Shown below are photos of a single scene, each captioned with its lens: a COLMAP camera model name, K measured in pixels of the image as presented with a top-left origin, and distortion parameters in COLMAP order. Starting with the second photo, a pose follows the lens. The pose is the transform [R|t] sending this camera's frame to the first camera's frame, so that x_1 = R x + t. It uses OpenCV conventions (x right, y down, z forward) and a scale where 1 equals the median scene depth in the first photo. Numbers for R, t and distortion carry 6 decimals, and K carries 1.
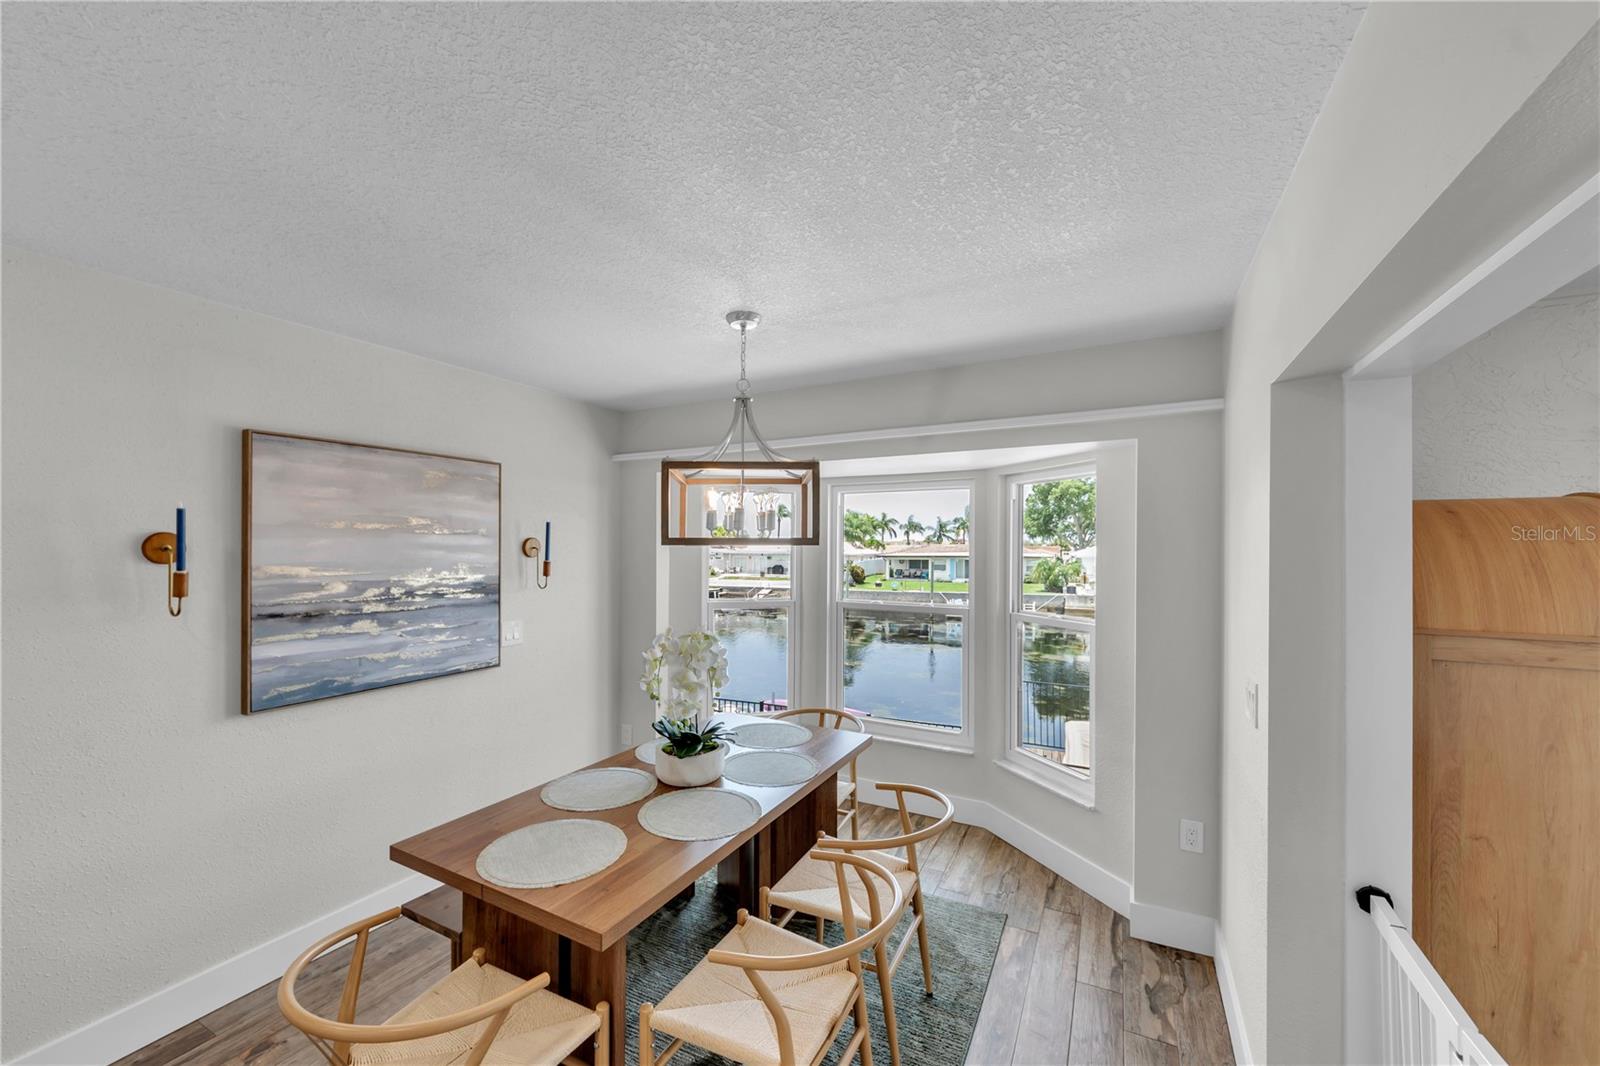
lens RADIAL K [[608.5, 0, 777.1], [0, 608.5, 539.3], [0, 0, 1]] dist [-0.001344, -0.001846]
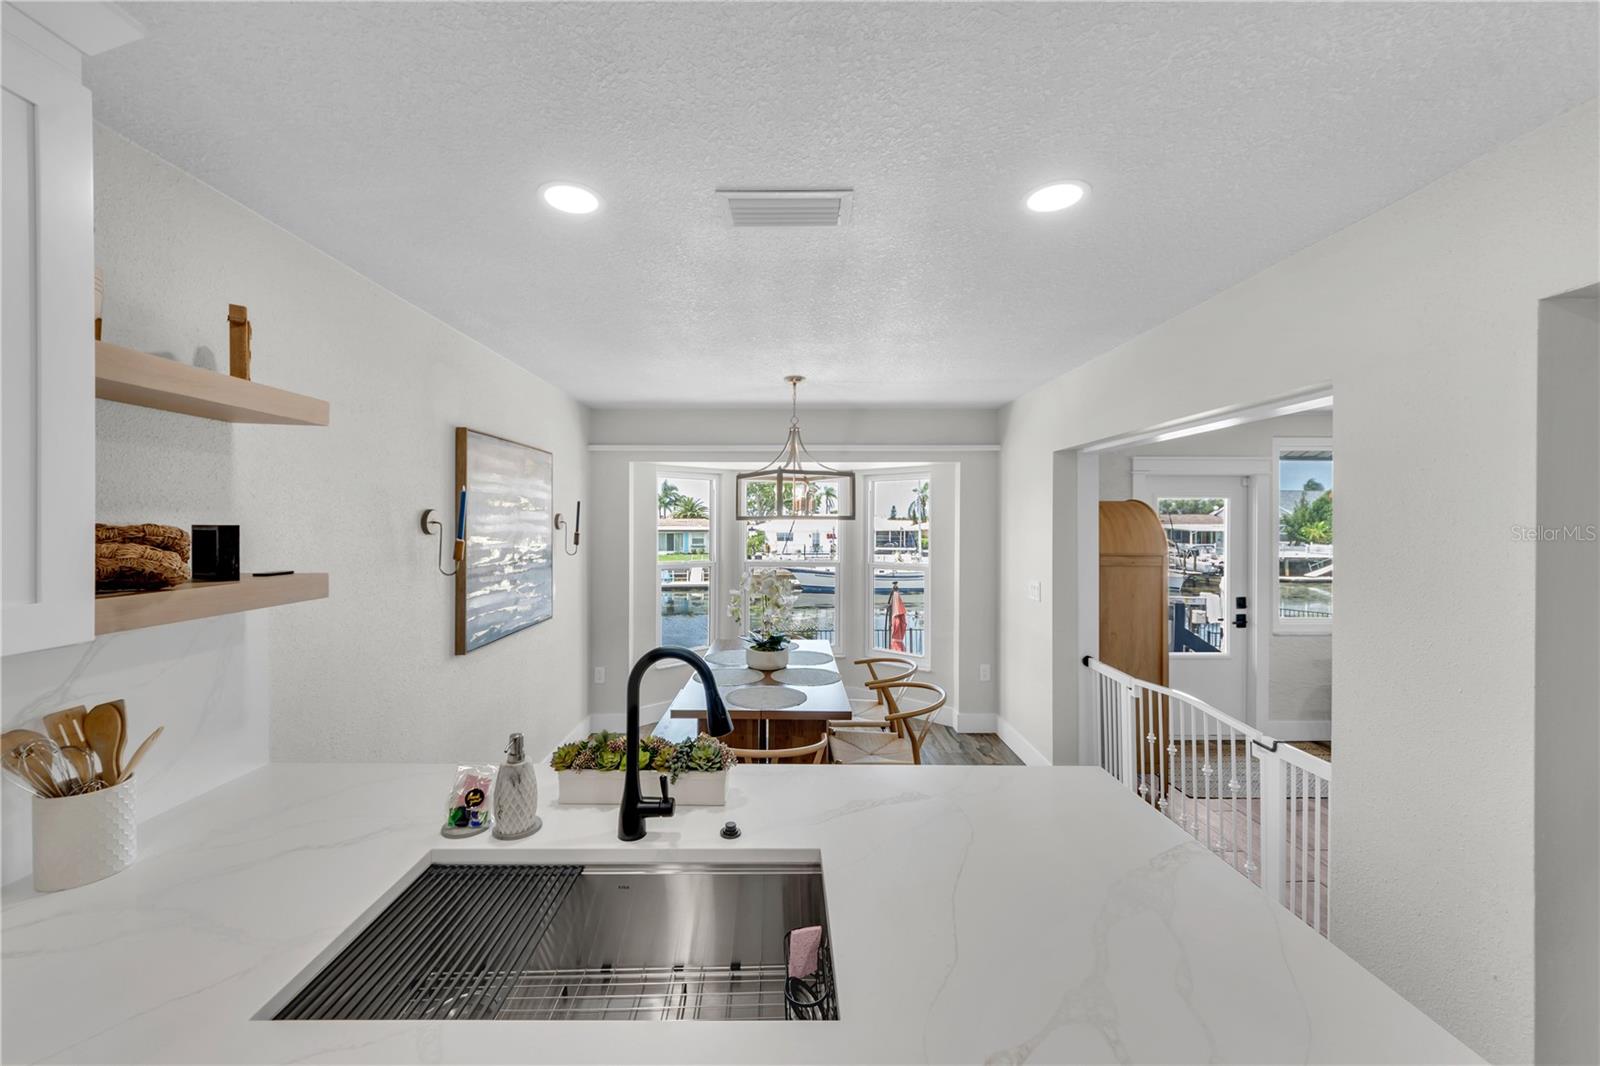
lens RADIAL K [[608.5, 0, 772.6], [0, 608.5, 514.1], [0, 0, 1]] dist [-0.001344, -0.001846]
pose [[0.882761, 0.006218, 0.469781, -0.649703], [-0.006876, 0.999976, -0.000314, -0.004405], [-0.469772, -0.002953, 0.882783, -0.299567]]
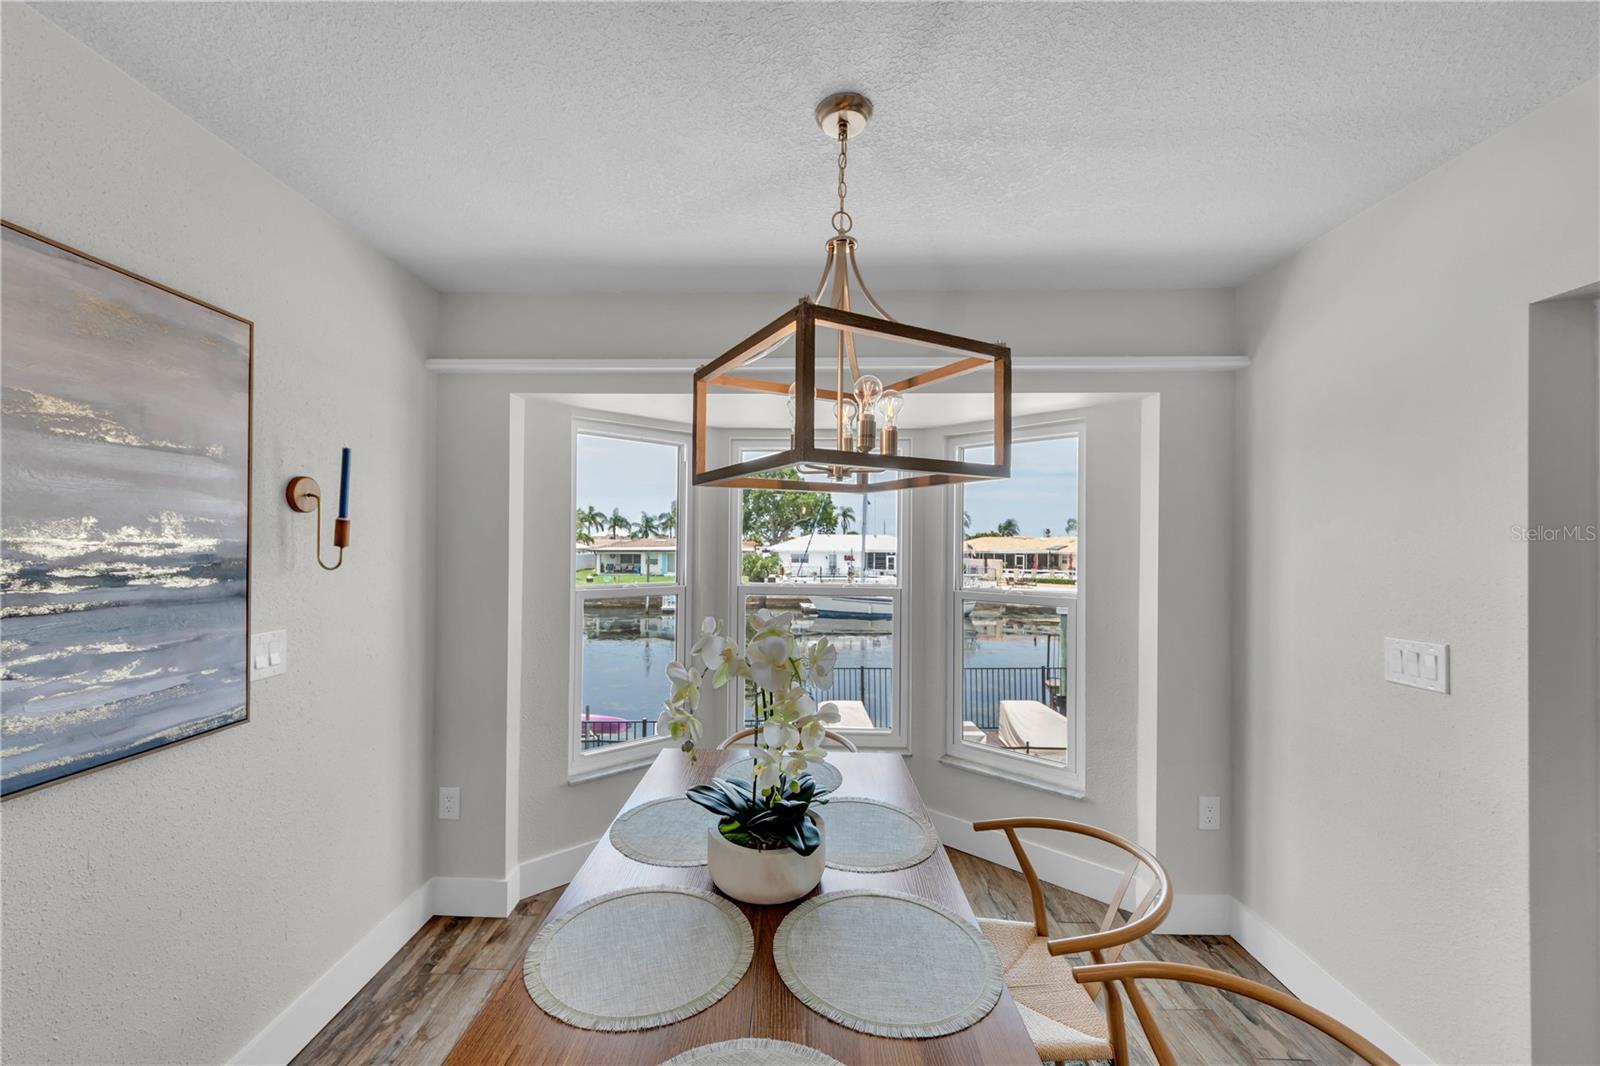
lens RADIAL K [[618.8, 0, 764.6], [0, 618.8, 540.3], [0, 0, 1]] dist [-0.003441, -0.000649]
pose [[0.899232, 0.007213, 0.437412, -0.298334], [-0.011672, 0.999904, 0.007507, 0.049359], [-0.437316, -0.011856, 0.899230, 0.352744]]
